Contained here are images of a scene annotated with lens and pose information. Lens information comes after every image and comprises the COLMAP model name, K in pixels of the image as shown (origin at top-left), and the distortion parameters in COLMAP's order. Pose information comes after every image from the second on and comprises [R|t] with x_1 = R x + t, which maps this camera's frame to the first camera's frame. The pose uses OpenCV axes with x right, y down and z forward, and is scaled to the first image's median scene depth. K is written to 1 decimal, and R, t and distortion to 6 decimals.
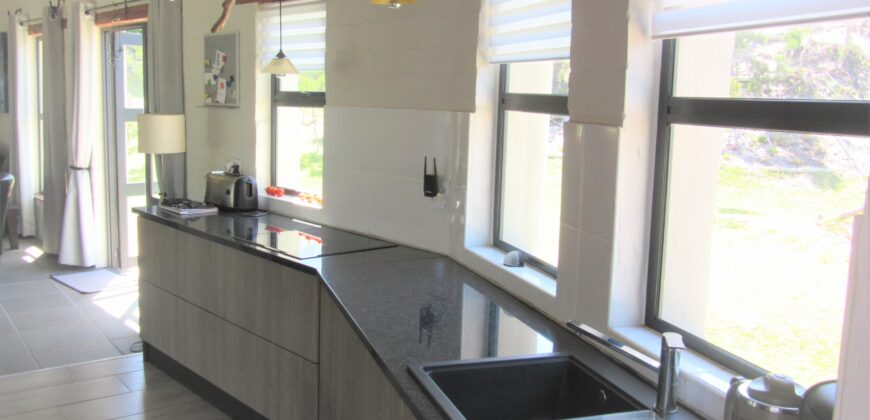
lens RADIAL K [[783.2, 0, 435.0], [0, 783.2, 210.0], [0, 0, 1]] dist [-0.062923, 0.009586]
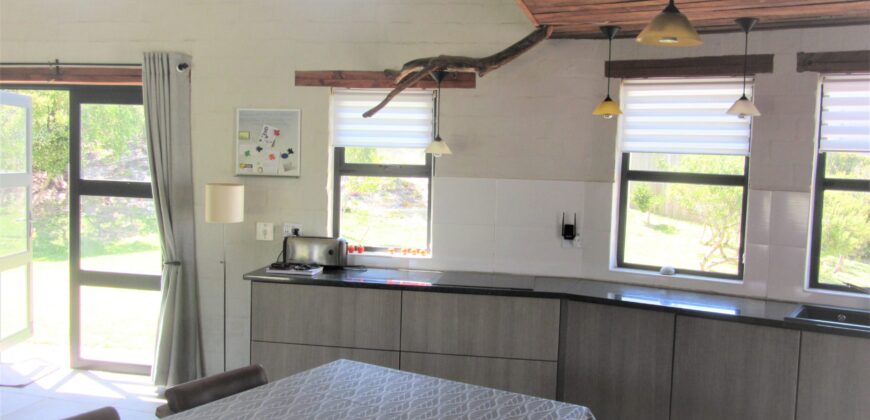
lens RADIAL K [[783.2, 0, 435.0], [0, 783.2, 210.0], [0, 0, 1]] dist [-0.062923, 0.009586]
pose [[0.760376, -0.045051, 0.647919, -1.052974], [0.082258, 0.996238, -0.027265, -0.048171], [-0.644254, 0.074028, 0.761221, 0.030690]]
